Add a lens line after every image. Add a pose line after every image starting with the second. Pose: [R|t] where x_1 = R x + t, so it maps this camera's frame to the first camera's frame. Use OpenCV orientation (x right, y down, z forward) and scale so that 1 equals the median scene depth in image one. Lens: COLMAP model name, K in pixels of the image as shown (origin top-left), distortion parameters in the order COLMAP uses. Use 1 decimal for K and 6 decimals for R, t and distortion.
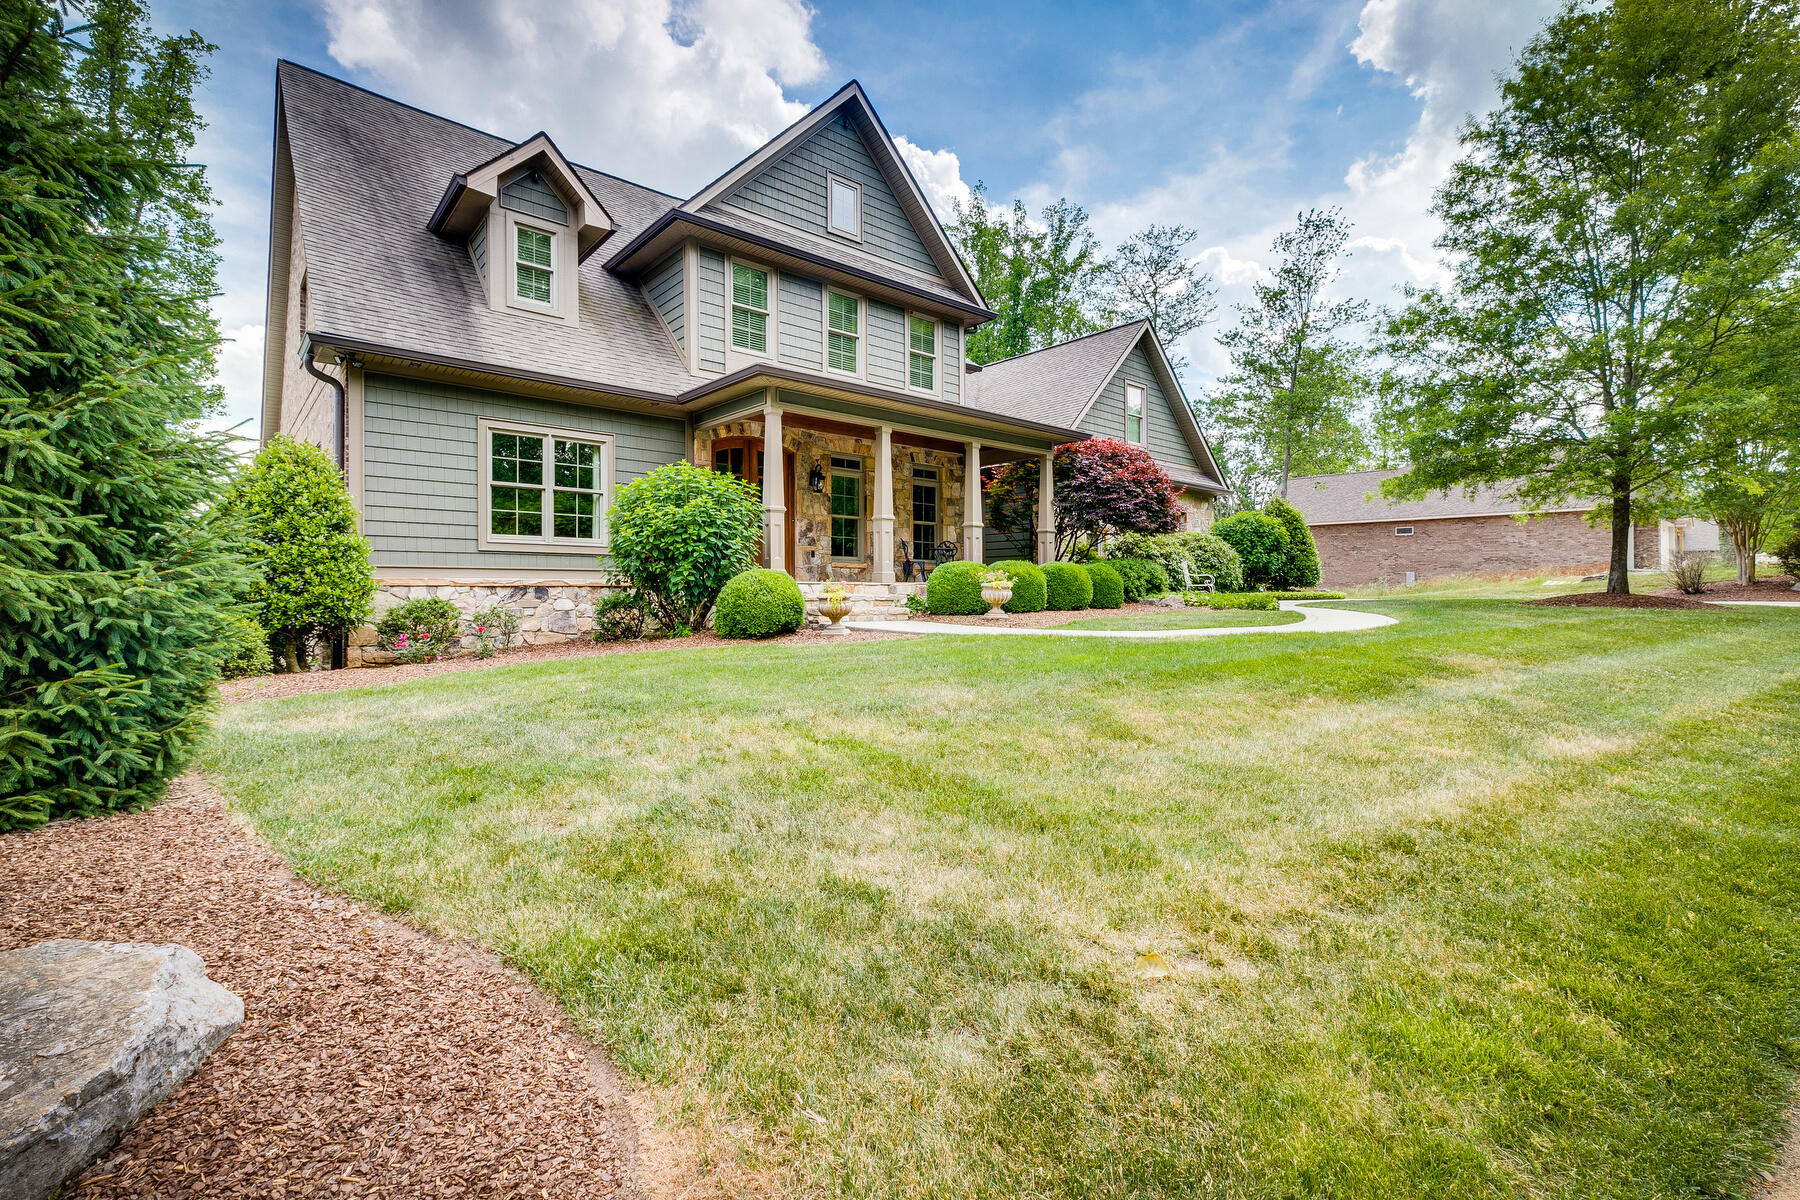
lens RADIAL K [[807.8, 0, 896.6], [0, 807.8, 596.9], [0, 0, 1]] dist [0.003163, 0.000250]
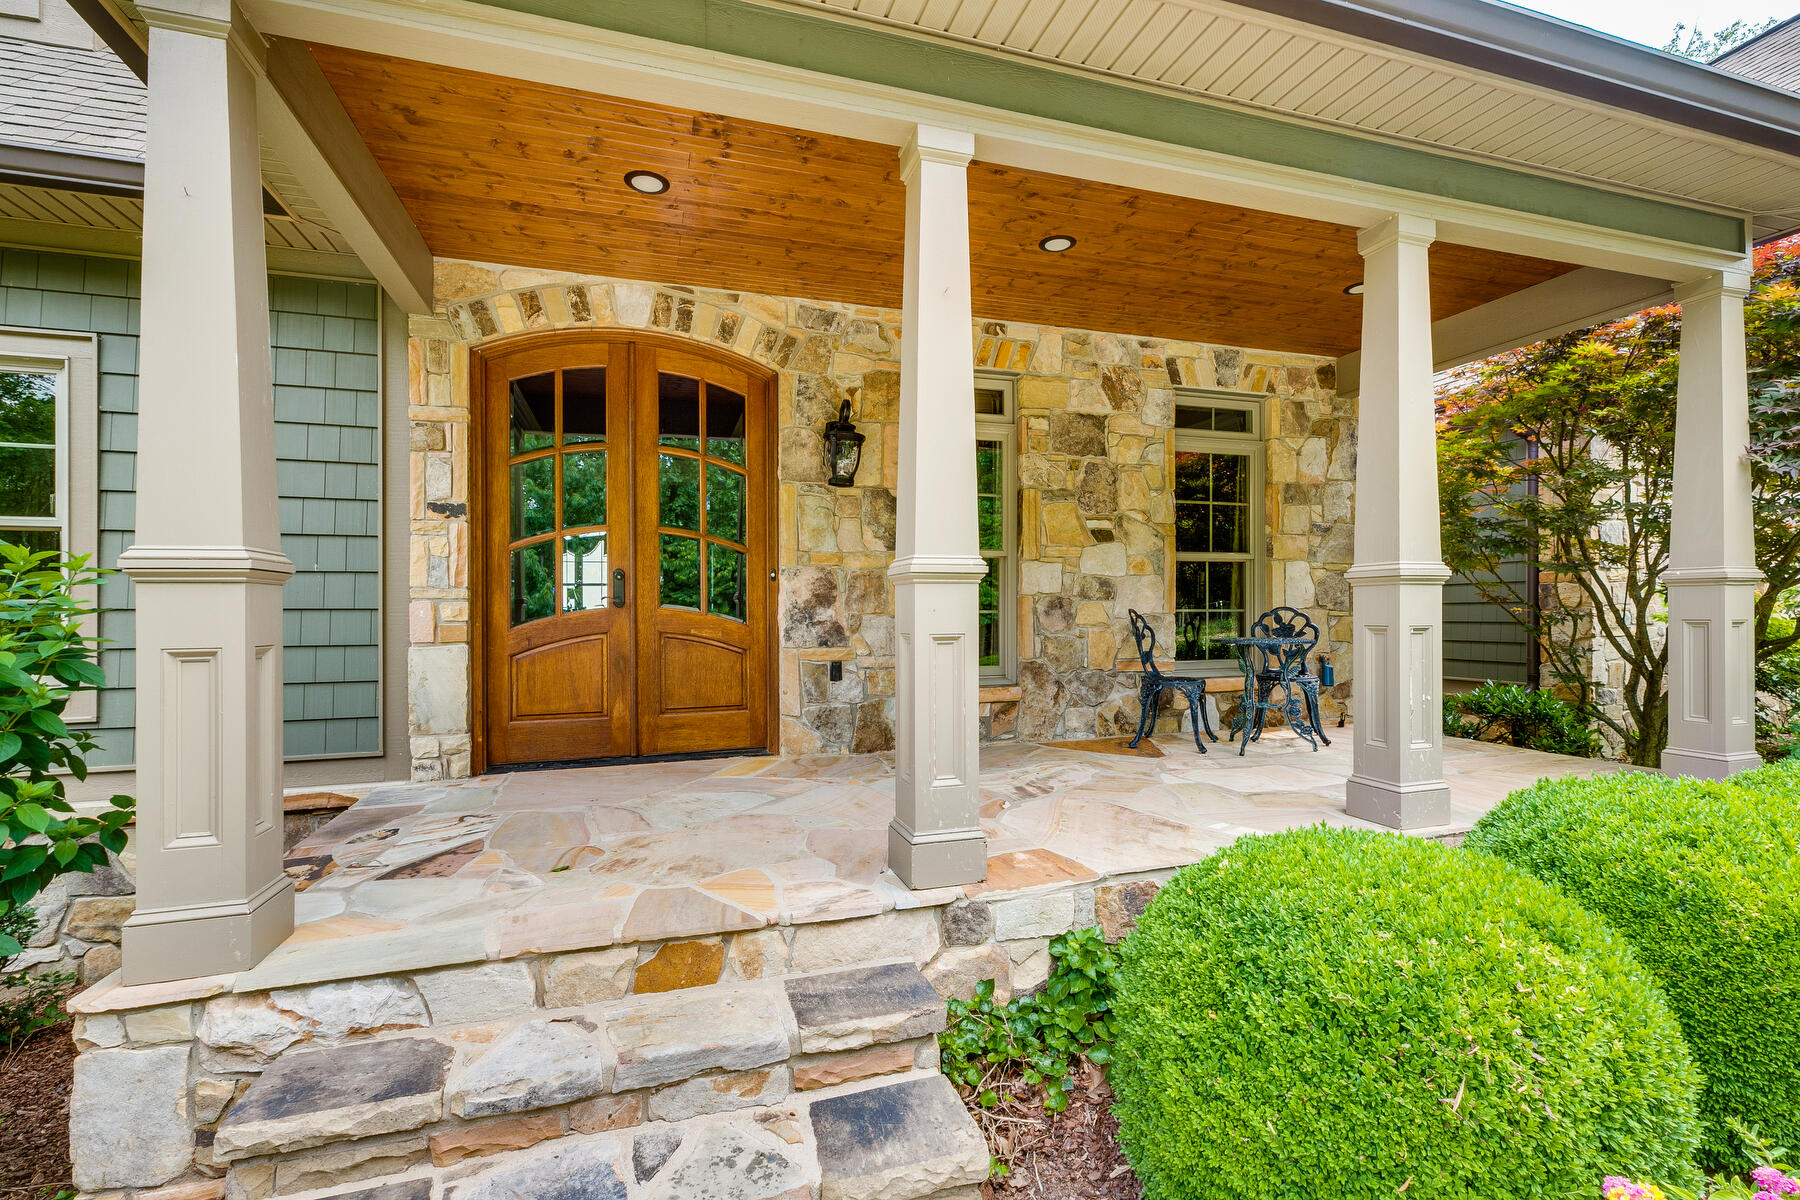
lens RADIAL K [[807.8, 0, 908.3], [0, 807.8, 588.1], [0, 0, 1]] dist [0.003163, 0.000250]
pose [[0.923299, 0.004916, -0.384050, 0.053125], [-0.003297, 0.999983, 0.004875, -0.089106], [0.384067, -0.003235, 0.923299, 0.699369]]
